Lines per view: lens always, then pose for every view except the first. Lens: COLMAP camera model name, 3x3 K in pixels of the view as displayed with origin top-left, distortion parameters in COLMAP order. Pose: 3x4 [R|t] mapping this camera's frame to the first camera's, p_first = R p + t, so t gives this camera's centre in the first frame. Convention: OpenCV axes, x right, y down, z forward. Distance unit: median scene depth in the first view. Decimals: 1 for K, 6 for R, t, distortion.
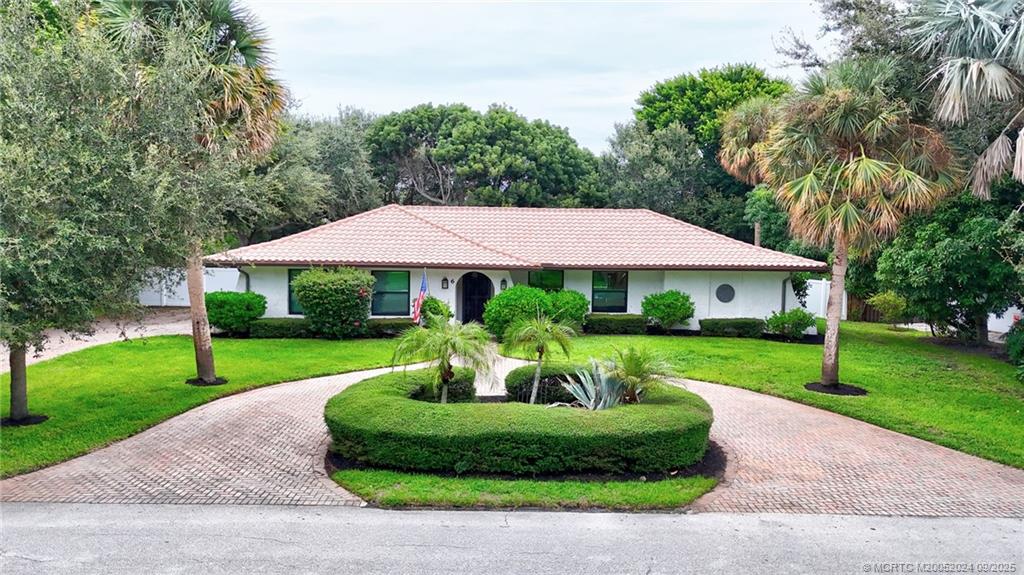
lens RADIAL K [[885.6, 0, 512.0], [0, 885.6, 287.5], [0, 0, 1]] dist [0.005781, -0.002227]
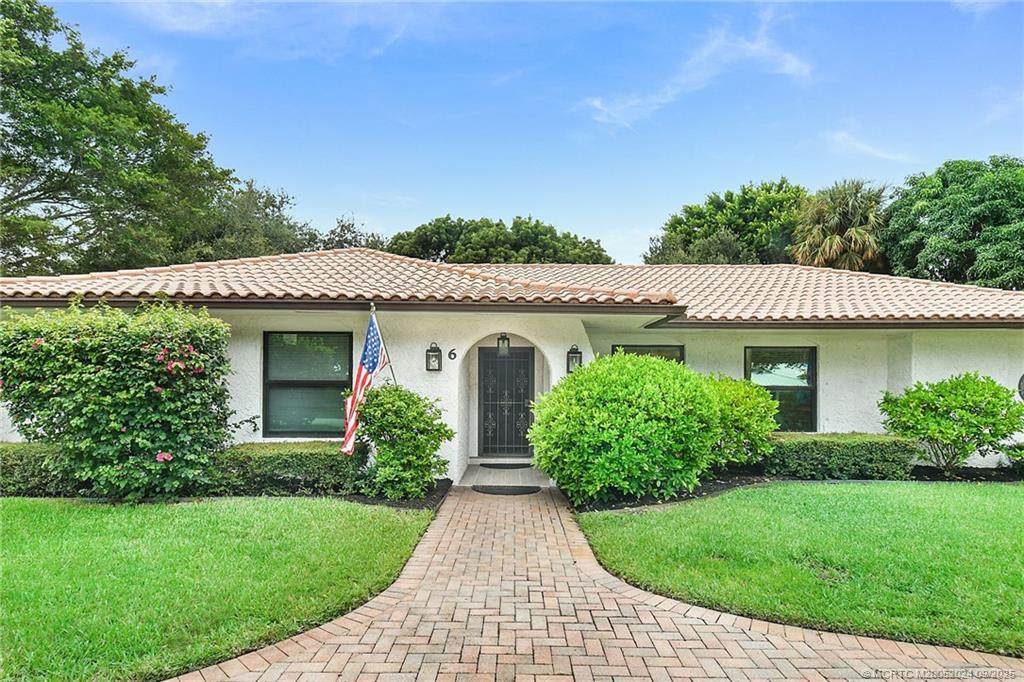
lens RADIAL K [[830.0, 0, 512.0], [0, 830.0, 341.0], [0, 0, 1]] dist [0.000125, -0.001431]
pose [[0.999699, -0.008051, -0.023172, -0.027906], [0.005685, 0.994930, -0.100408, 0.024883], [0.023863, 0.100246, 0.994676, 0.573294]]
